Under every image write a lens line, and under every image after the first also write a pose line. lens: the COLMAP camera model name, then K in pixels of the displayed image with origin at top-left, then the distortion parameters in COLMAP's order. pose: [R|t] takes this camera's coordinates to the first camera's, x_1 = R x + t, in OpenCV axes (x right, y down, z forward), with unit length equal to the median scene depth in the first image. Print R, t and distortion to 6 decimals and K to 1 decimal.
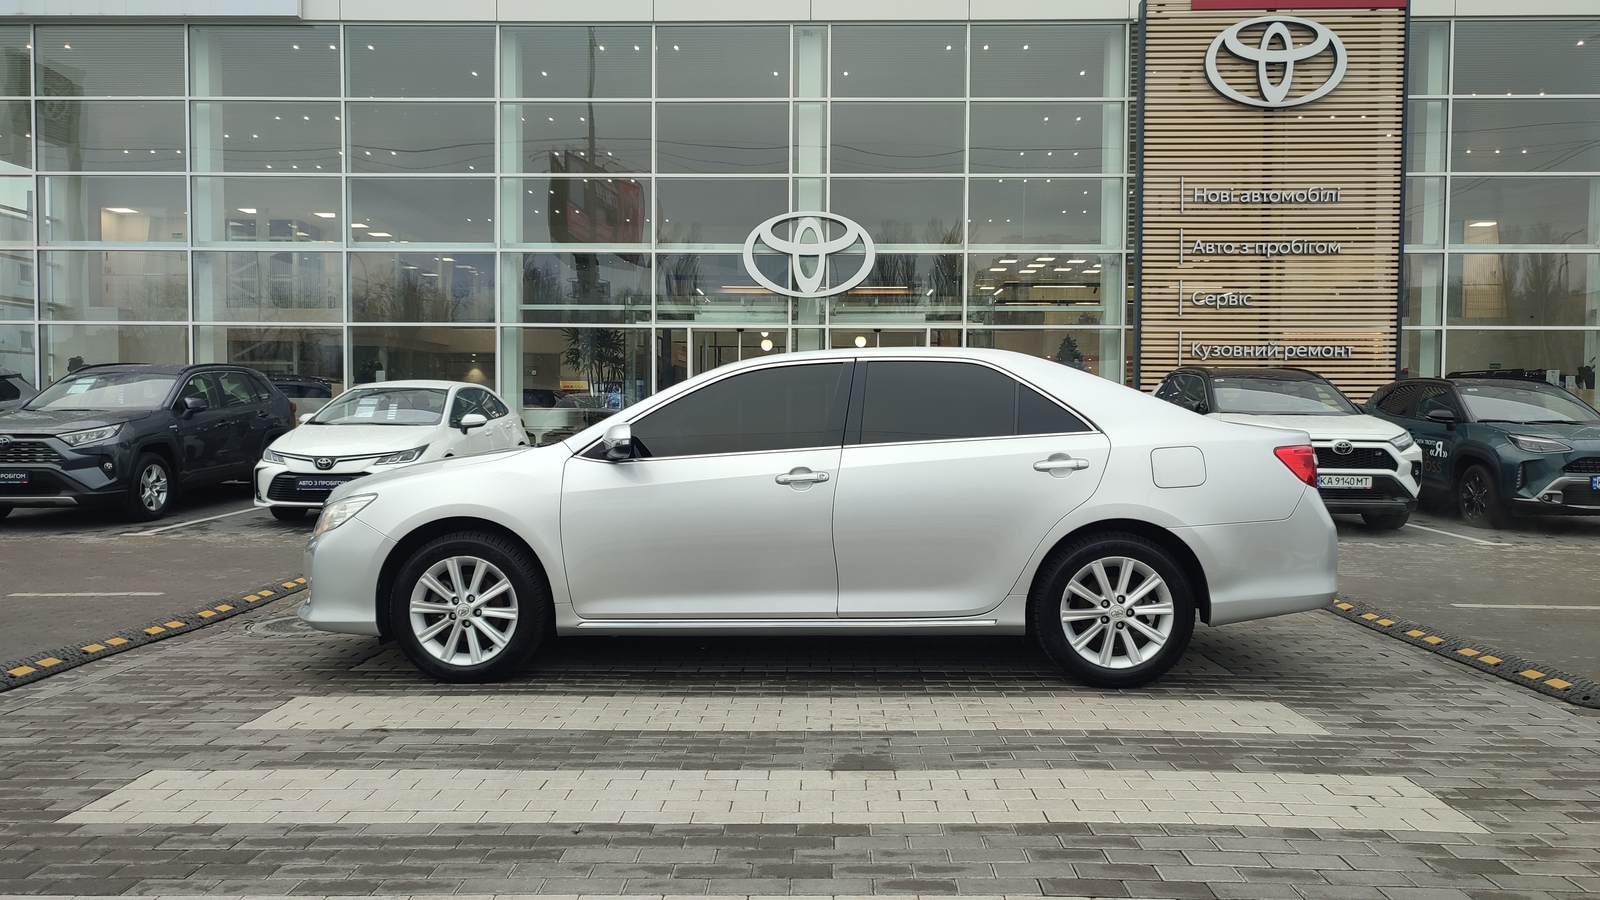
lens RADIAL K [[1136.1, 0, 798.4], [0, 1136.1, 456.1], [0, 0, 1]] dist [0.038396, -0.028726]
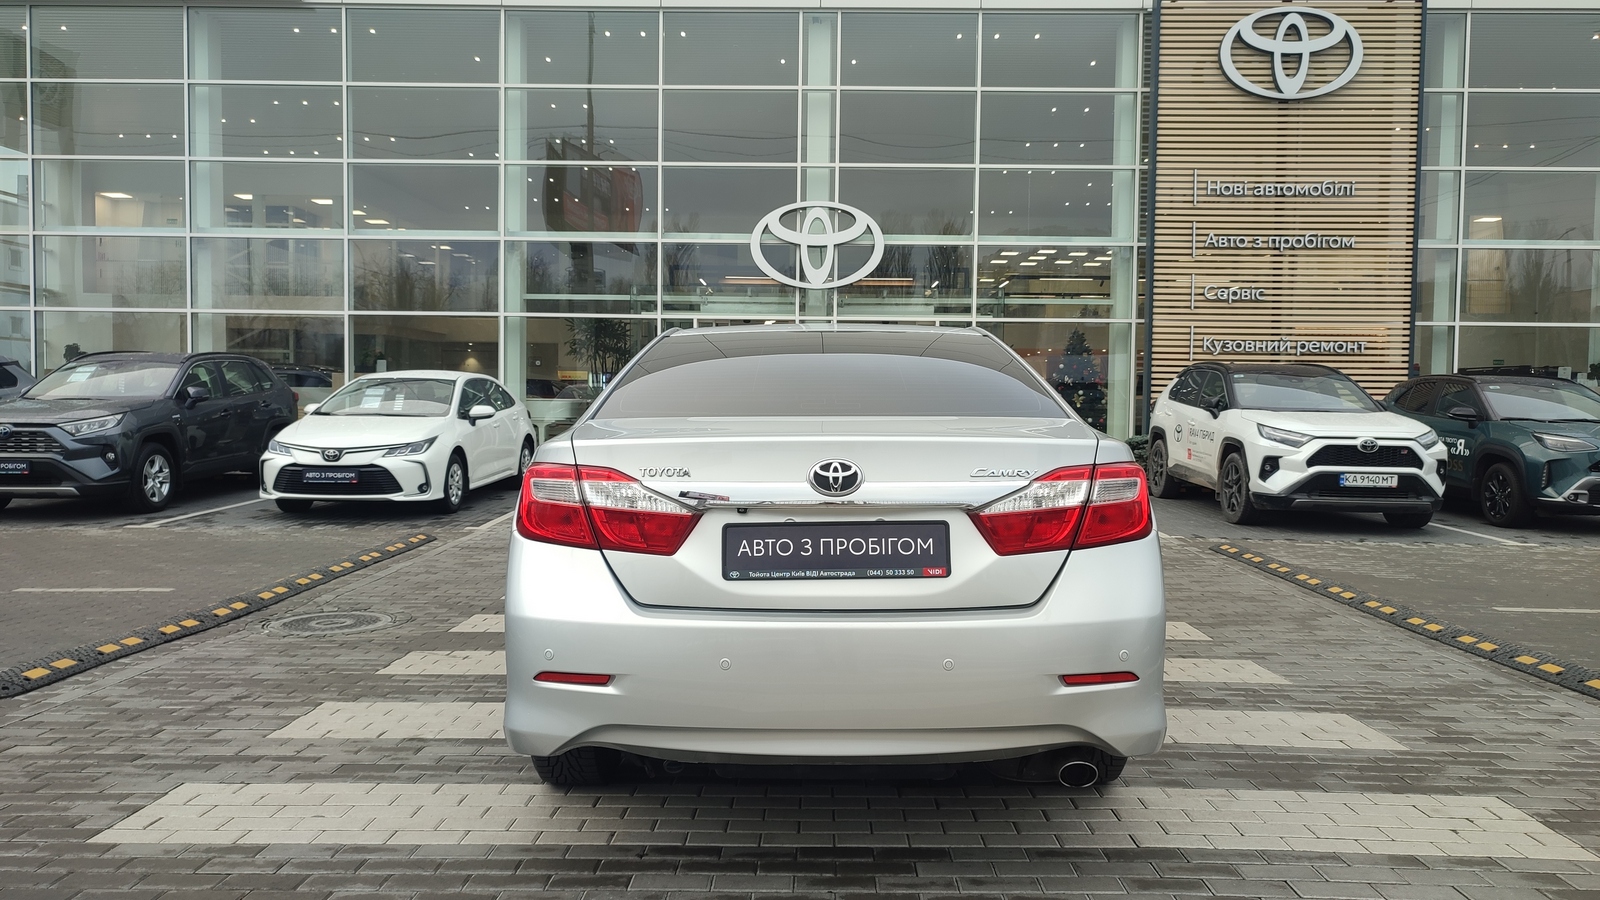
lens RADIAL K [[1136.1, 0, 797.7], [0, 1136.1, 459.6], [0, 0, 1]] dist [0.038396, -0.028726]
pose [[0.999964, 0.006074, 0.005975, -0.018284], [-0.006138, 0.999923, 0.010808, -0.002467], [-0.005909, -0.010844, 0.999924, 0.014583]]
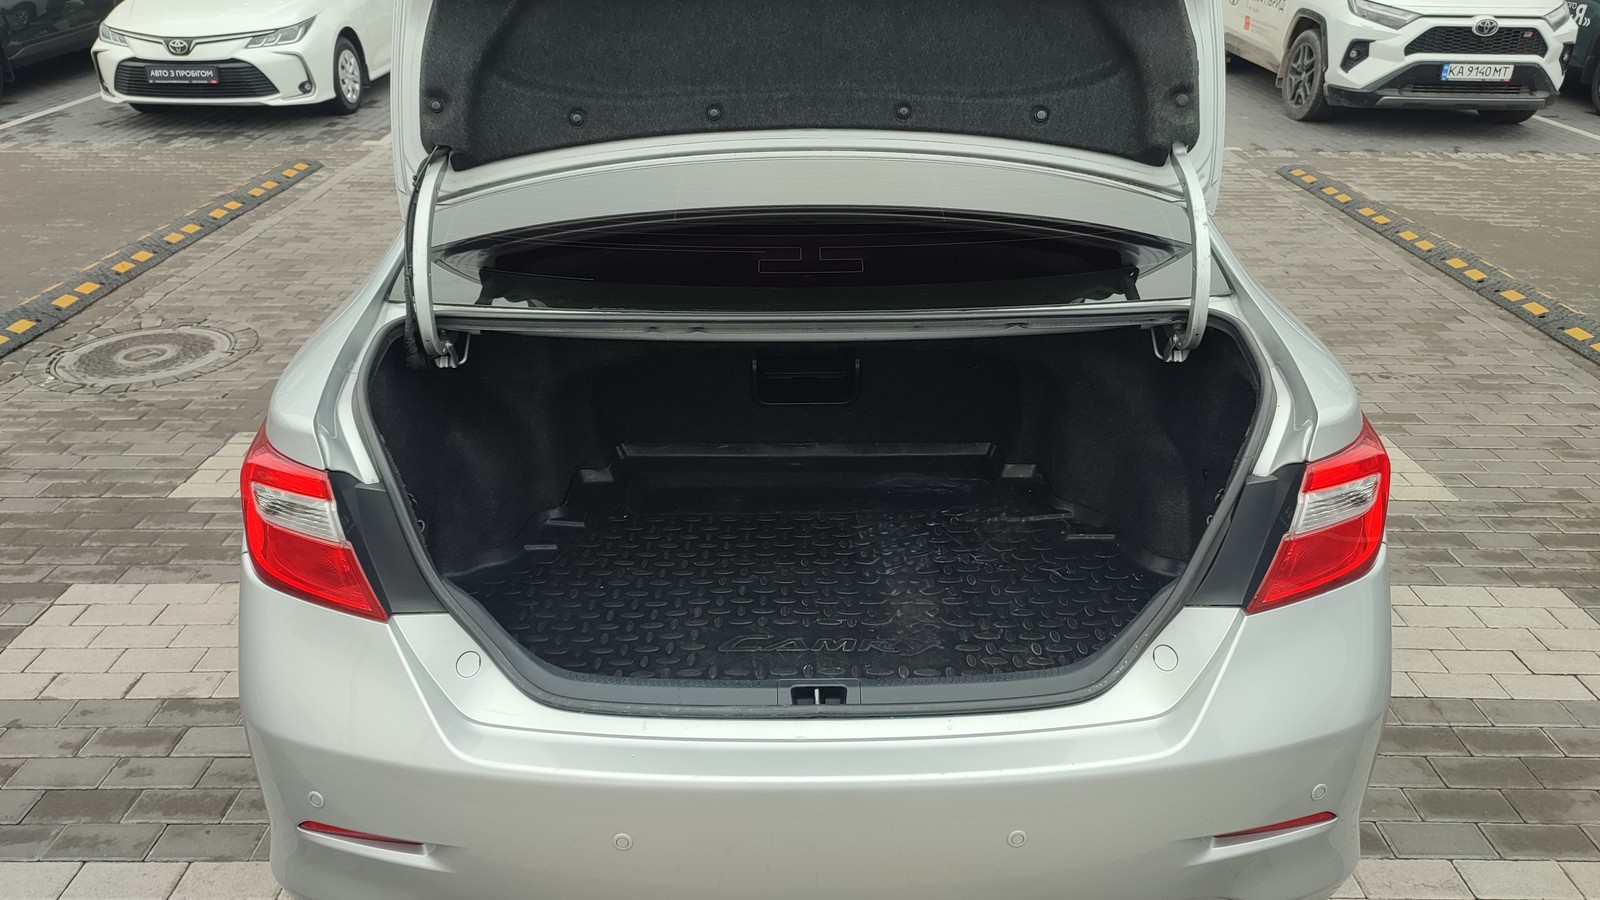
lens RADIAL K [[1136.1, 0, 801.4], [0, 1136.1, 400.3], [0, 0, 1]] dist [0.038396, -0.028726]
pose [[0.999639, -0.008898, 0.025339, -0.014245], [-0.000985, 0.930733, 0.365699, -0.048985], [-0.026838, -0.365592, 0.930388, 0.158777]]
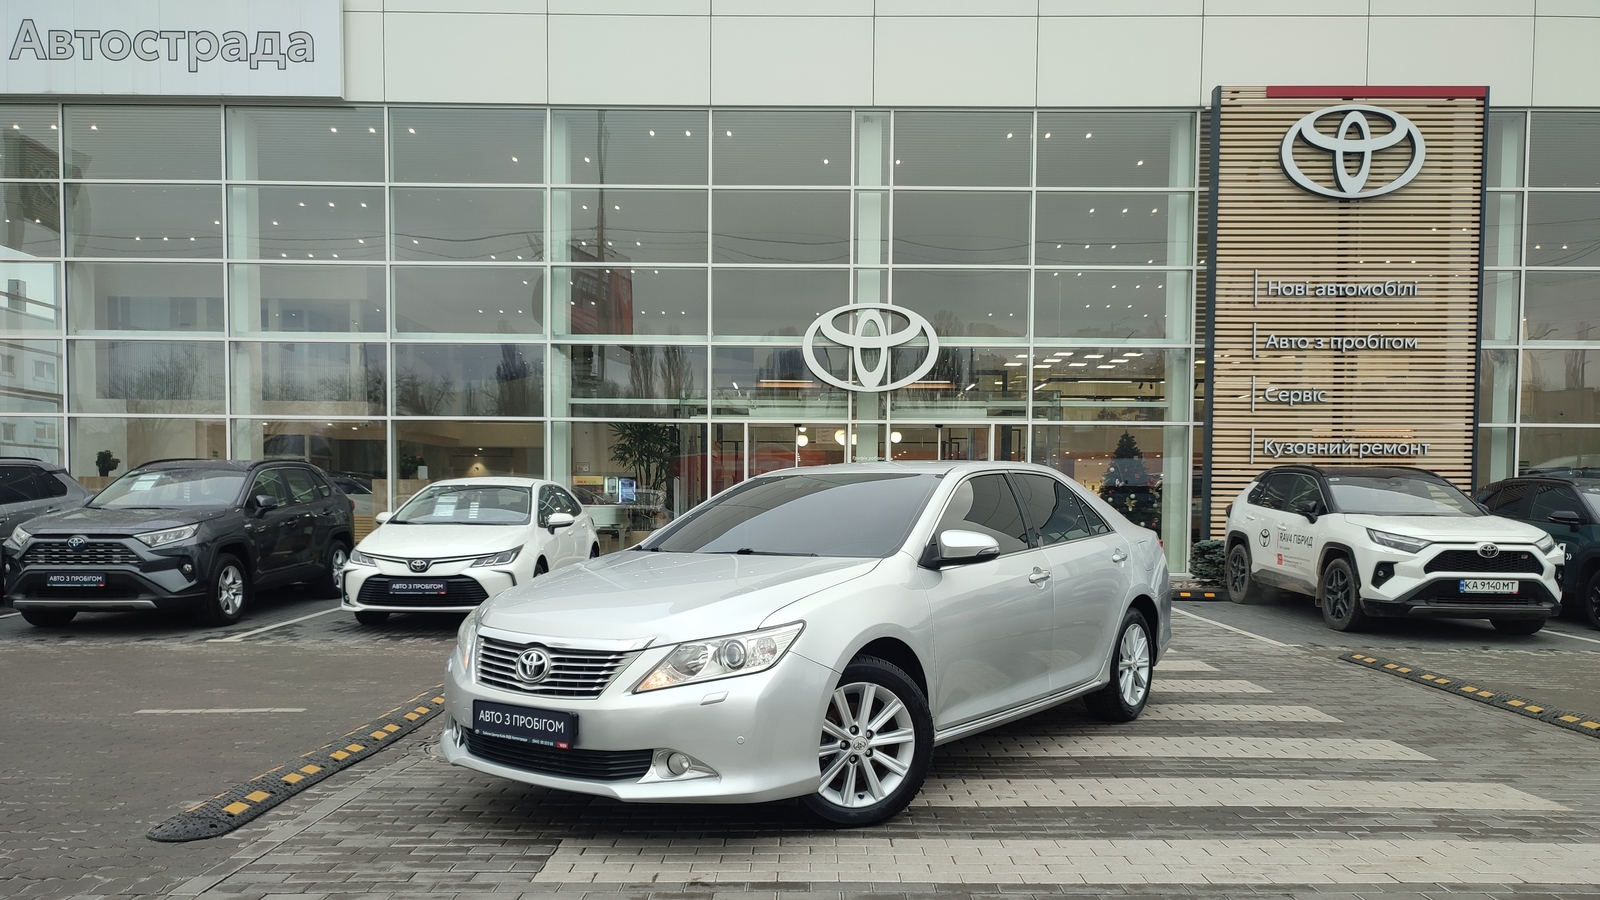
lens RADIAL K [[1136.1, 0, 799.1], [0, 1136.1, 561.9], [0, 0, 1]] dist [0.038396, -0.028726]
pose [[0.999825, 0.001214, 0.018676, -0.103499], [-0.001394, 0.999952, 0.009658, -0.005465], [-0.018664, -0.009682, 0.999779, 0.041616]]
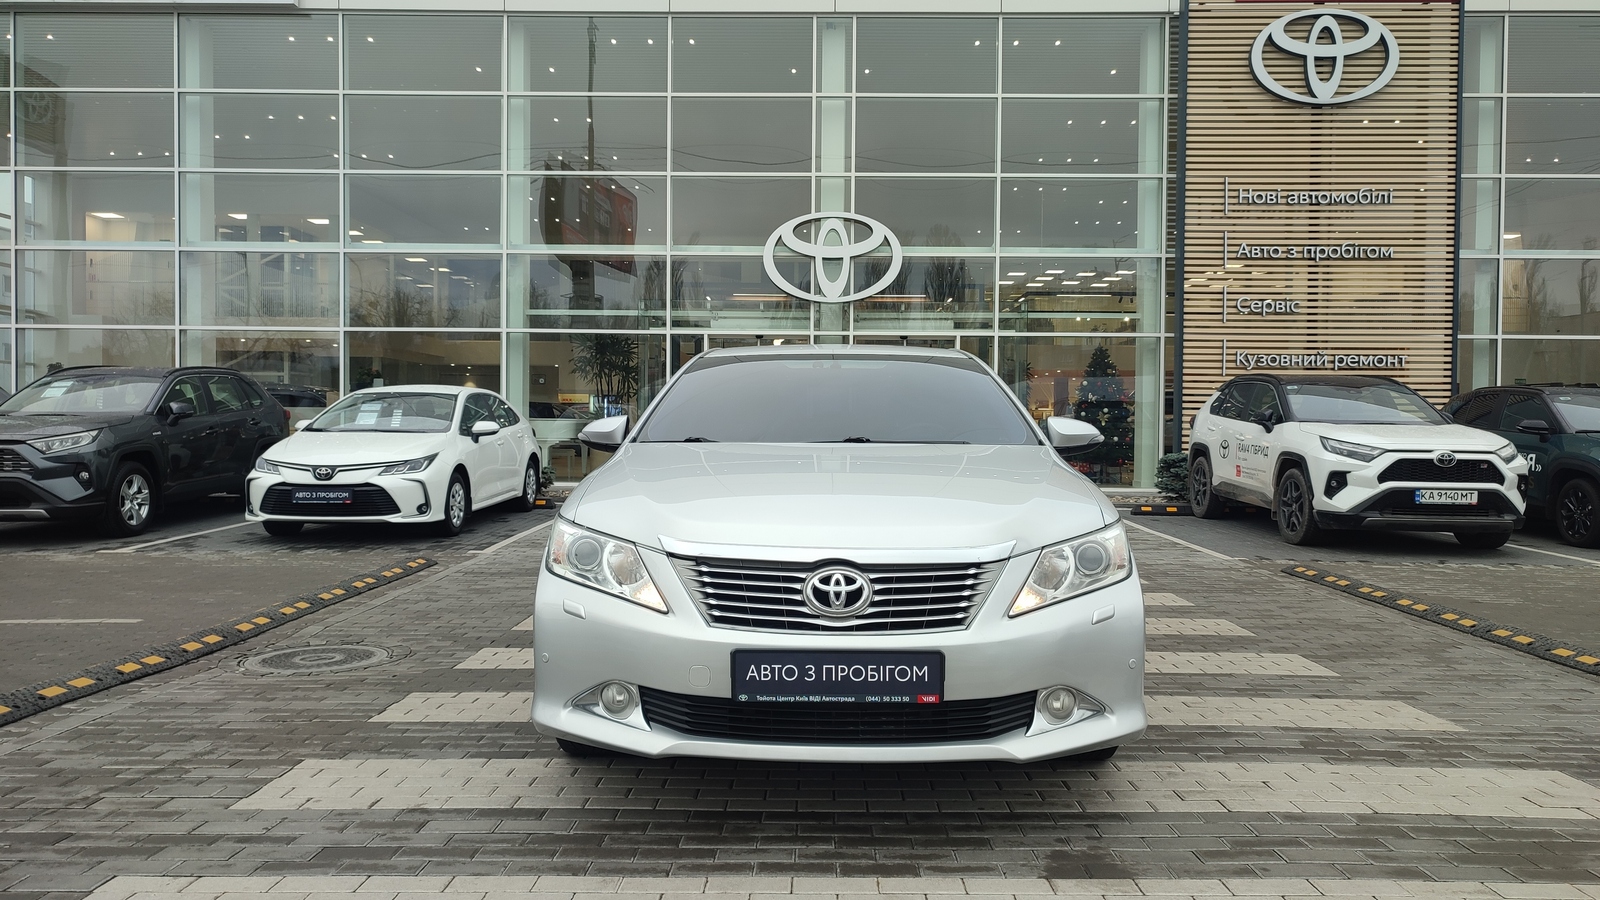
lens RADIAL K [[1136.1, 0, 797.5], [0, 1136.1, 459.2], [0, 0, 1]] dist [0.038396, -0.028726]
pose [[0.999958, 0.002936, 0.008661, -0.041042], [-0.002826, 0.999915, -0.012693, 0.004918], [-0.008698, 0.012668, 0.999882, 0.078949]]
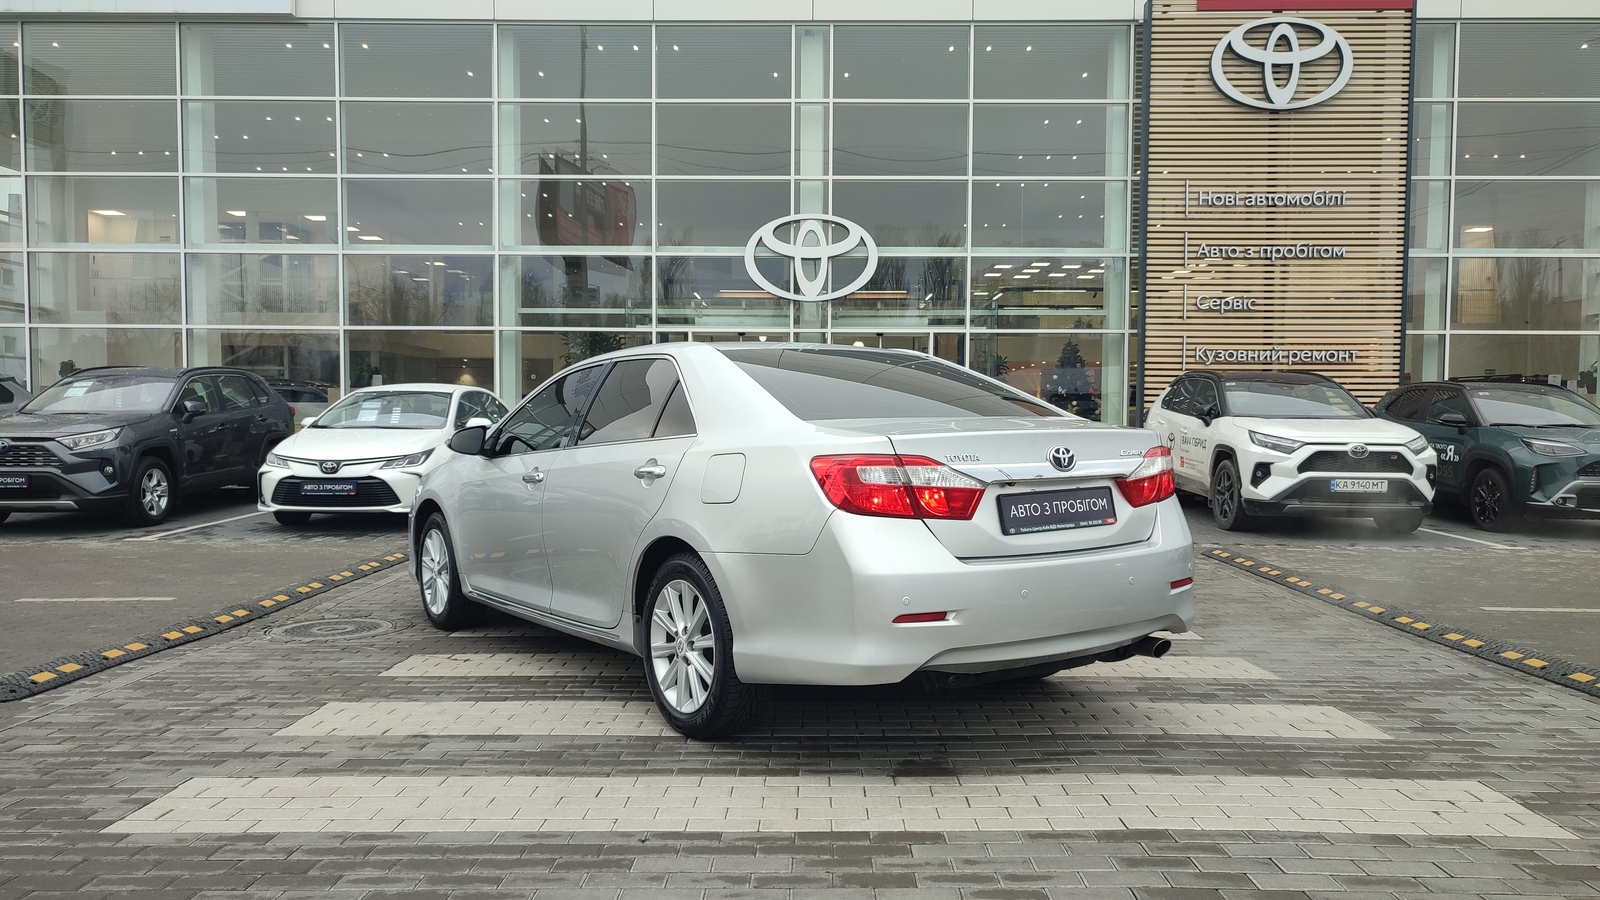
lens RADIAL K [[1136.1, 0, 797.7], [0, 1136.1, 478.8], [0, 0, 1]] dist [0.038396, -0.028726]
pose [[0.999949, -0.000319, 0.010086, -0.018446], [0.000177, 0.999901, 0.014048, 0.002234], [-0.010089, -0.014045, 0.999850, 0.008817]]
